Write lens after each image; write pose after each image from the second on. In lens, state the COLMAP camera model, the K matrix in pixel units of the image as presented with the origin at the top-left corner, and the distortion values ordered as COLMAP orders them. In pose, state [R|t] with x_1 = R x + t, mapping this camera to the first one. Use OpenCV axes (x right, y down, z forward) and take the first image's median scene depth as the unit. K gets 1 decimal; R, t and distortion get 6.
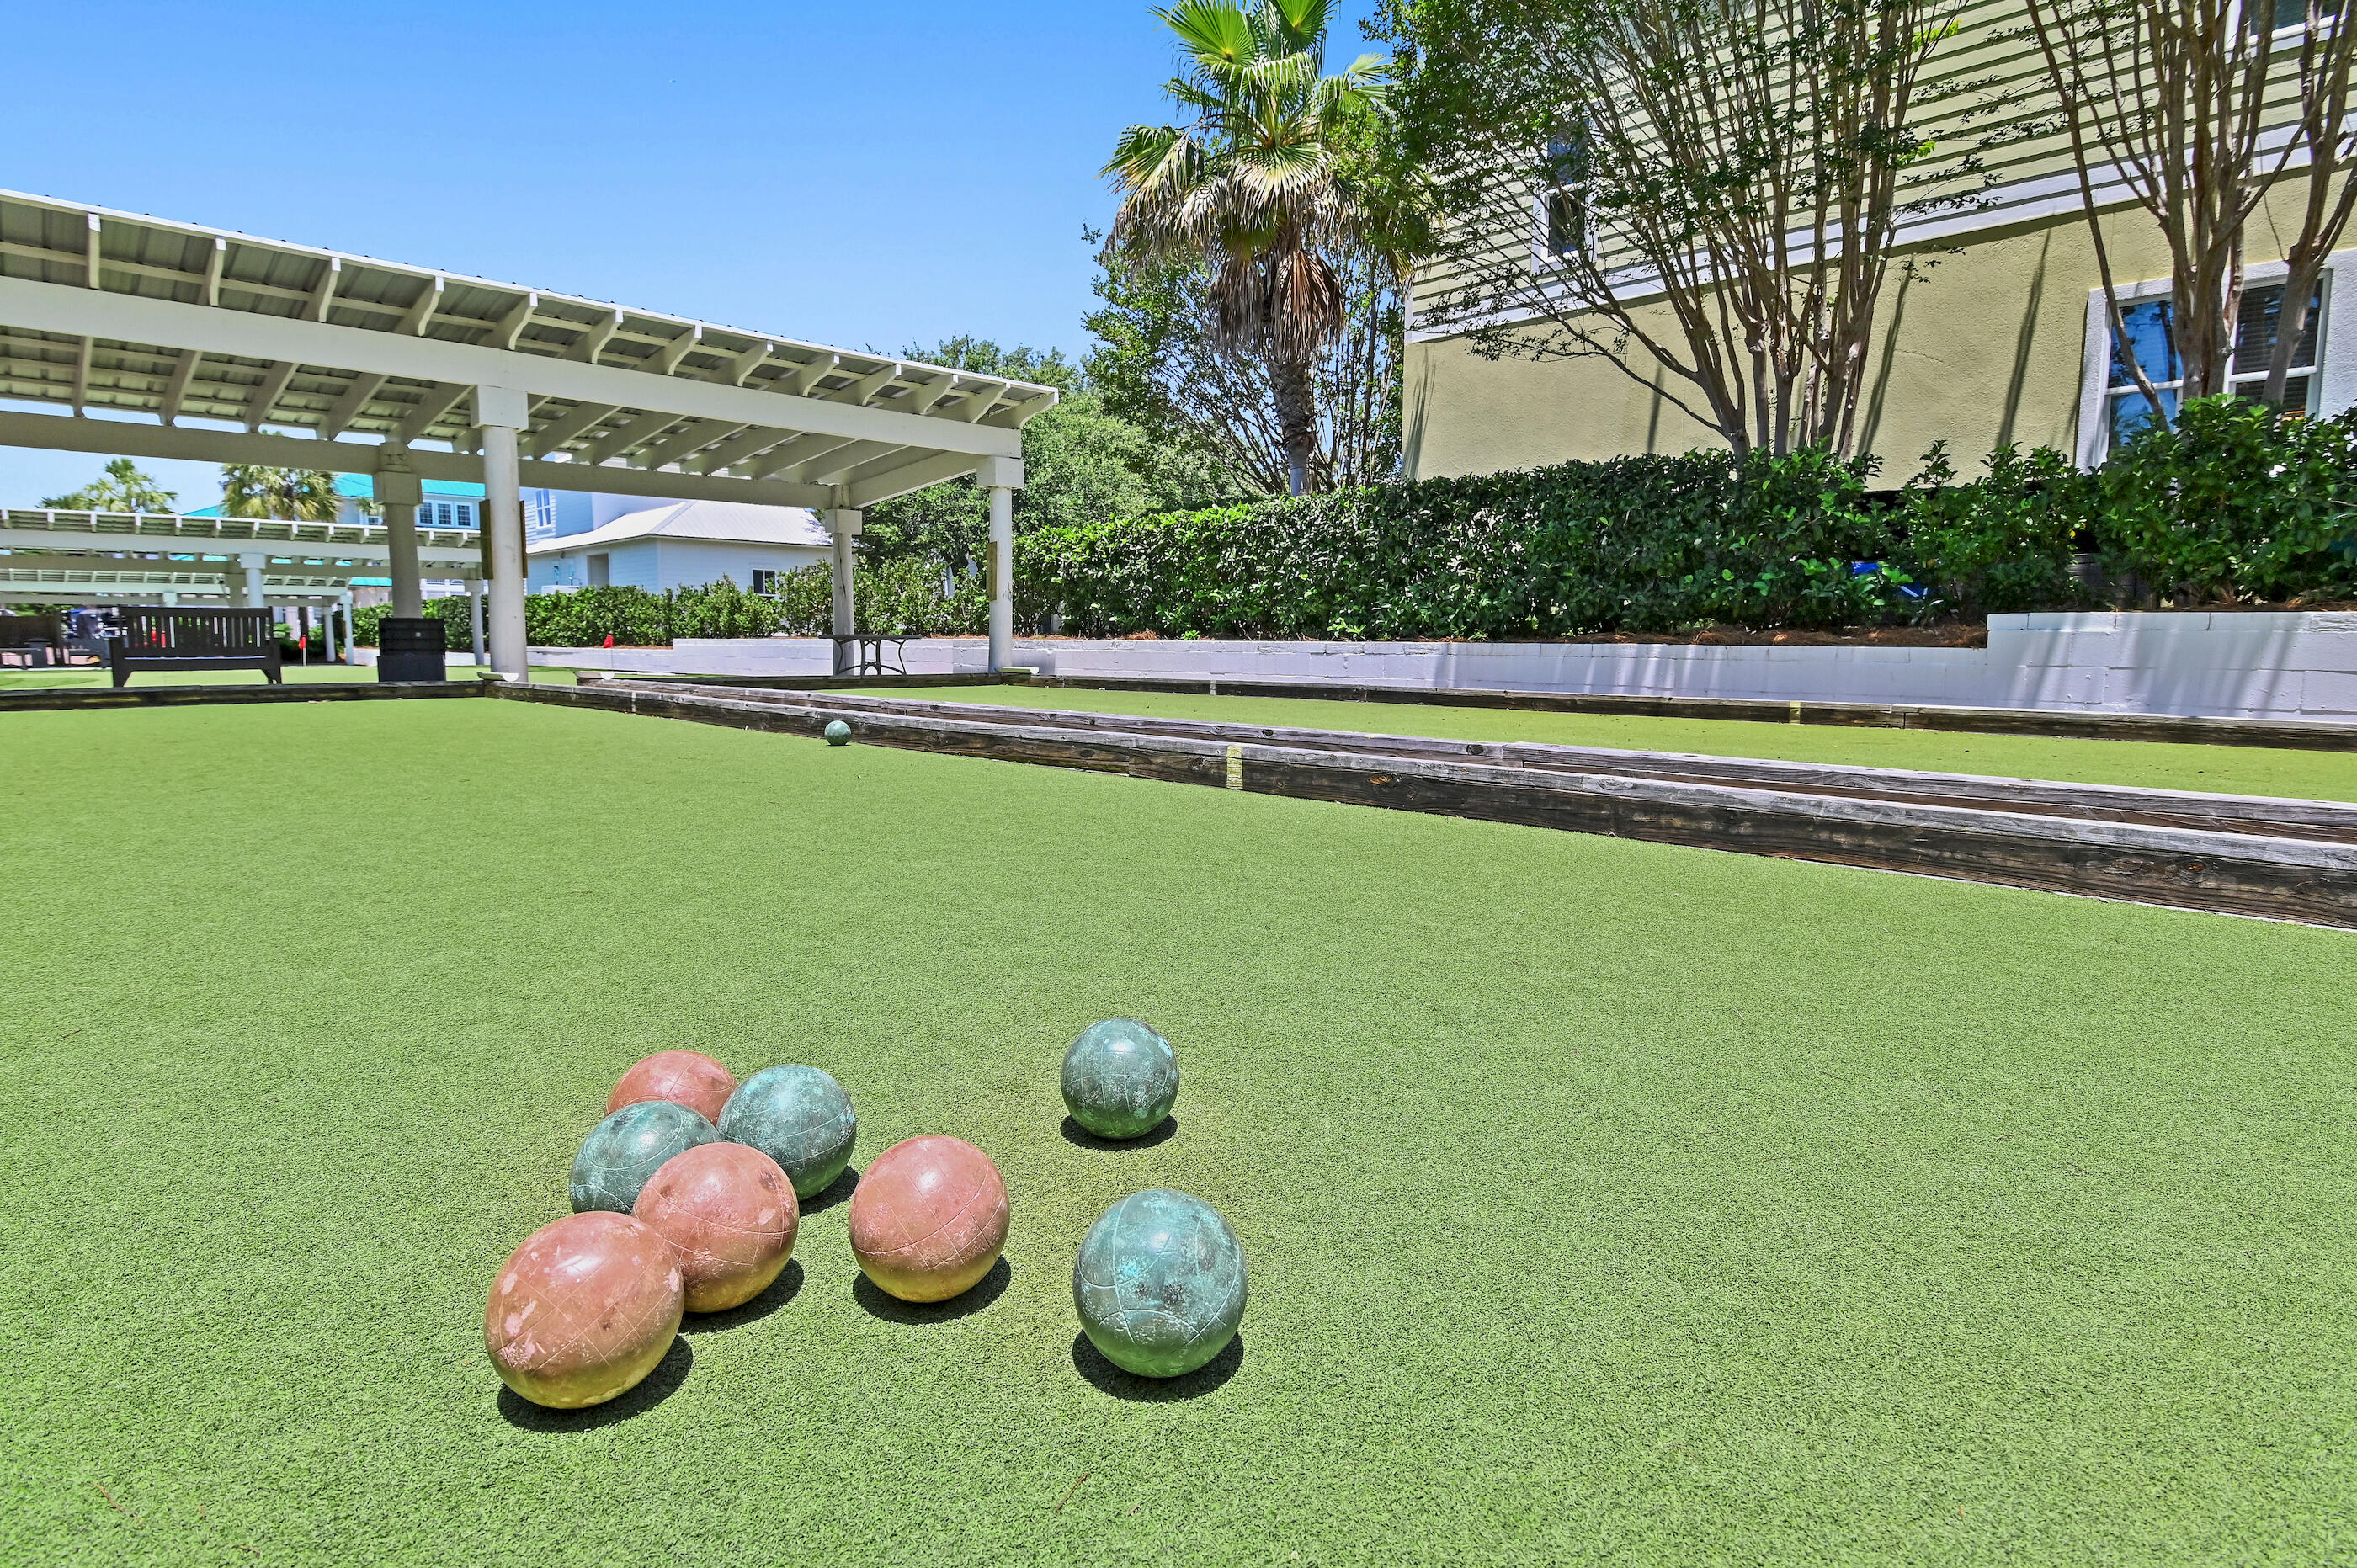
lens RADIAL K [[1207.0, 0, 1178.5], [0, 1207.0, 784.0], [0, 0, 1]] dist [-0.003885, -0.000972]
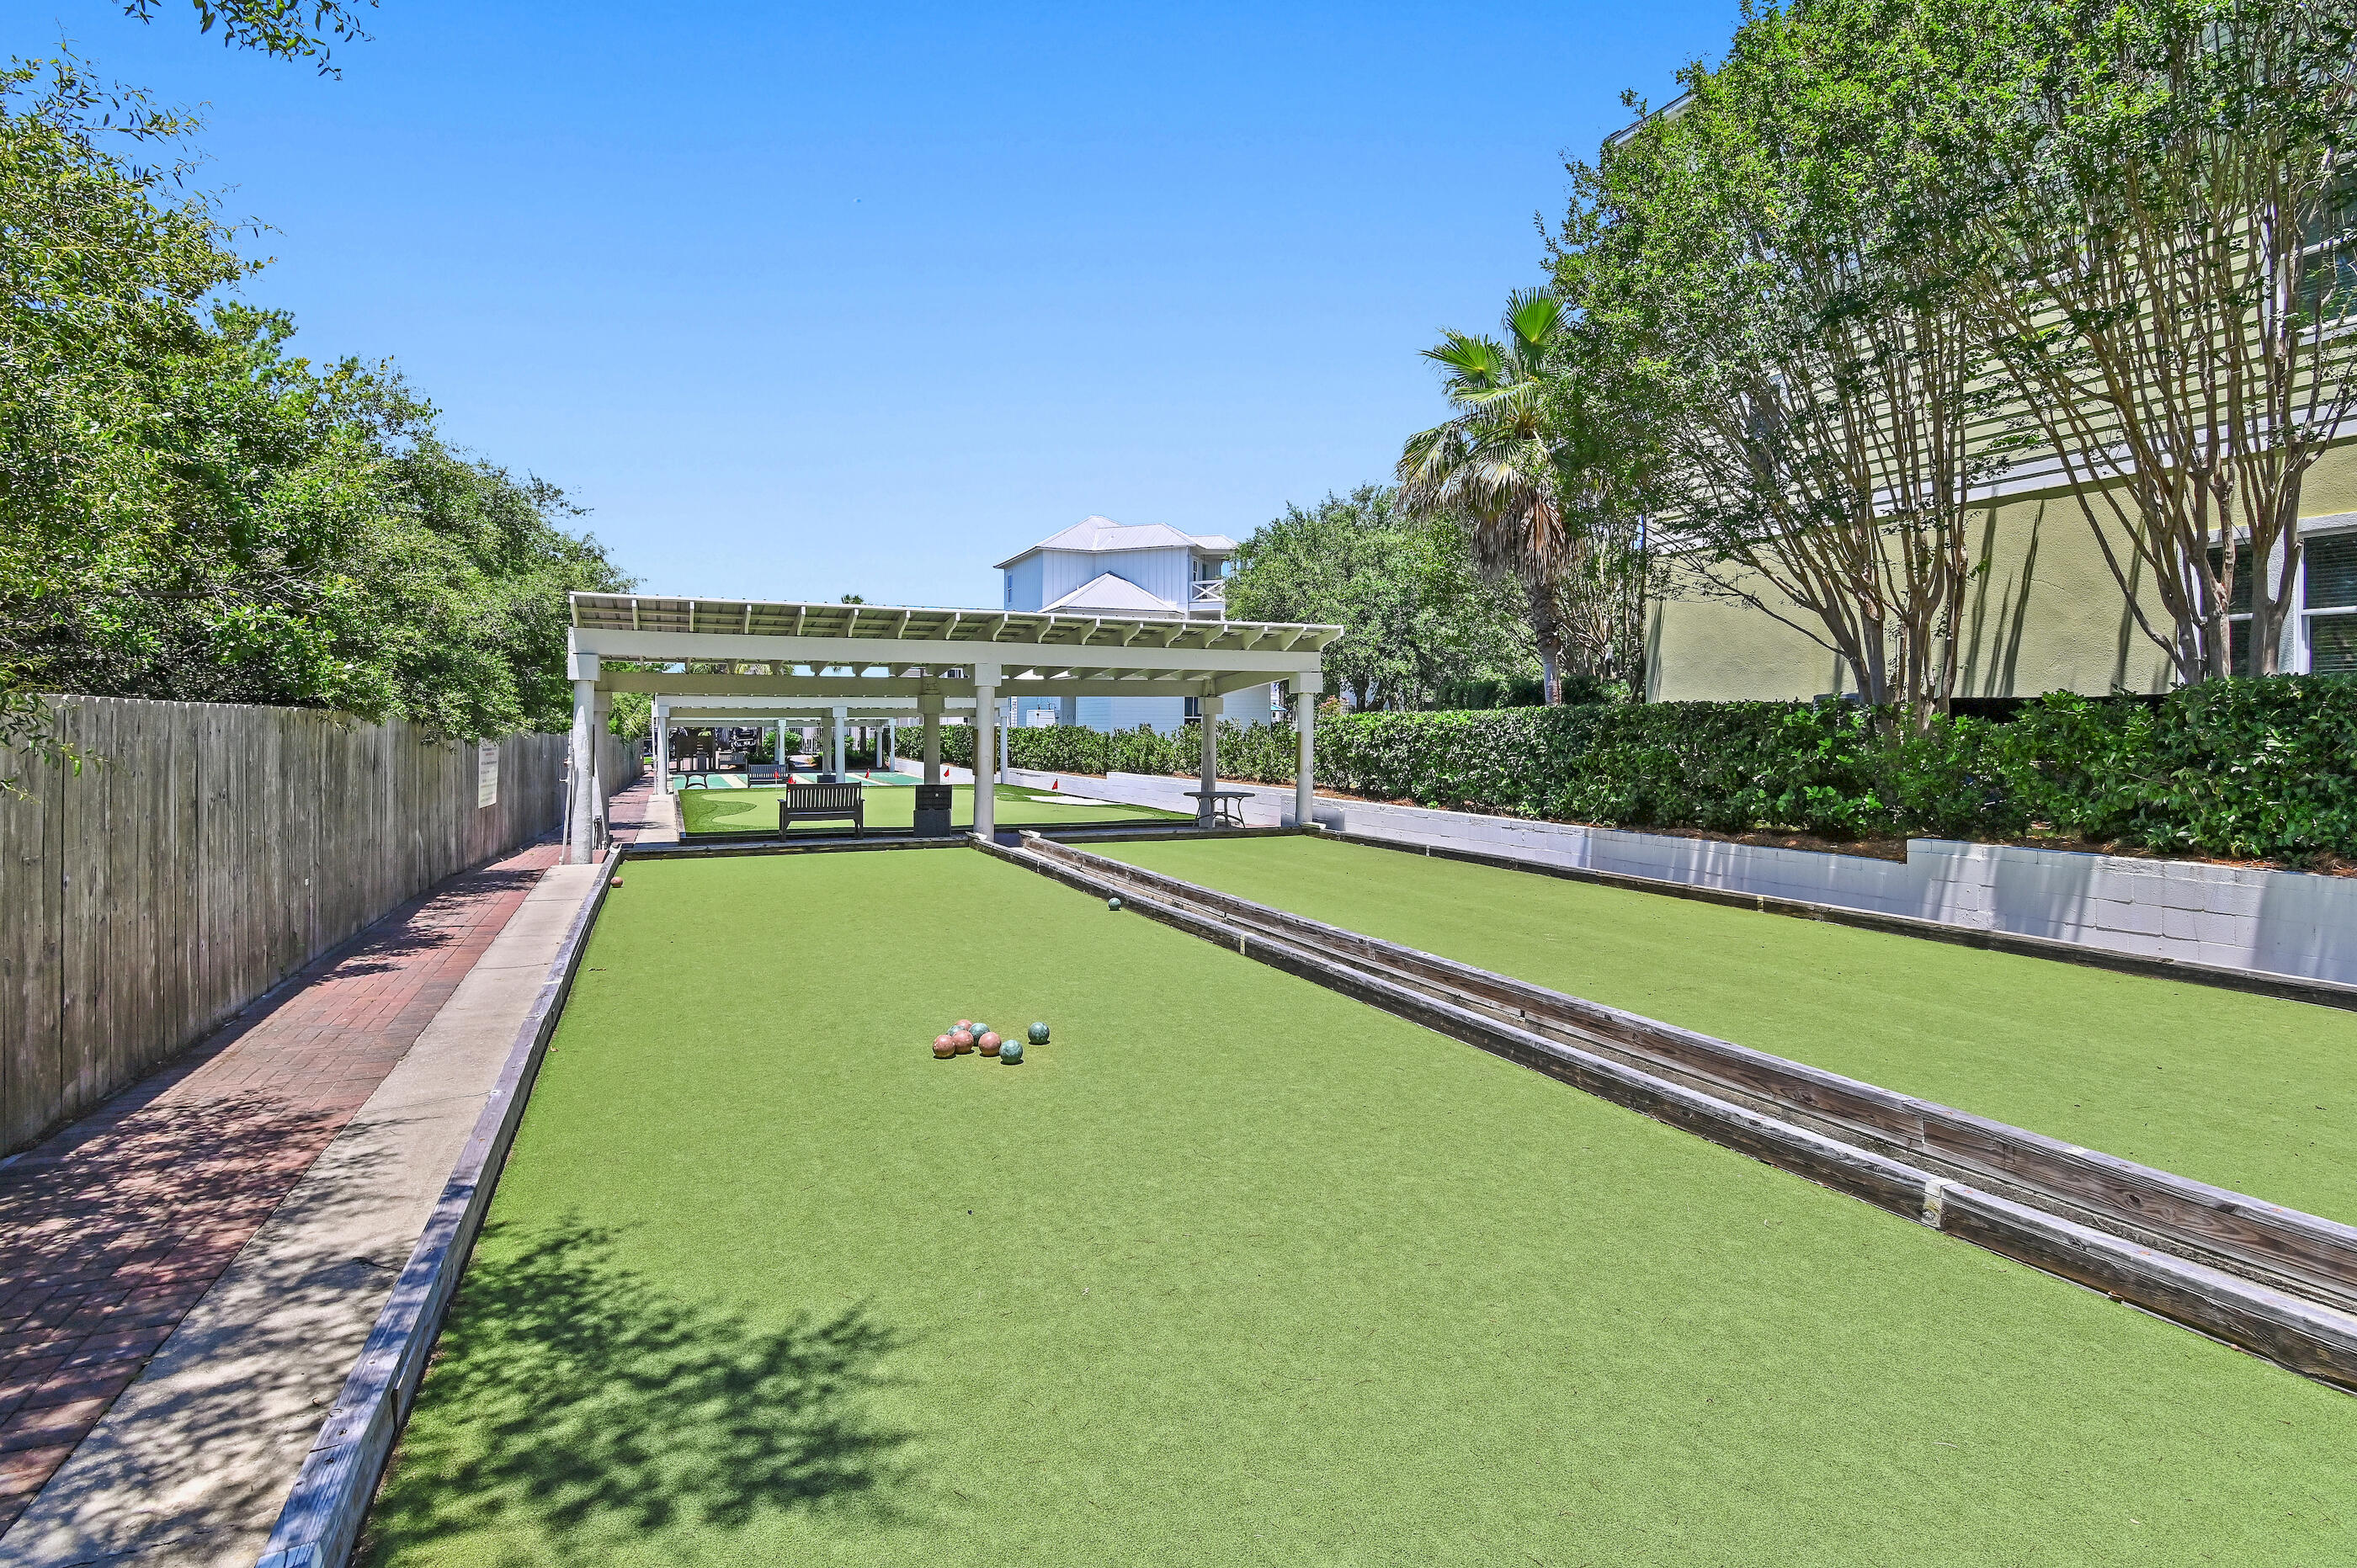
lens RADIAL K [[1164.1, 0, 1180.7], [0, 1164.1, 723.3], [0, 0, 1]] dist [0.001921, -0.000048]
pose [[0.937553, -0.005743, -0.347794, 0.205064], [-0.039483, 0.991645, -0.122810, -0.044081], [0.345593, 0.128873, 0.929493, -0.328575]]
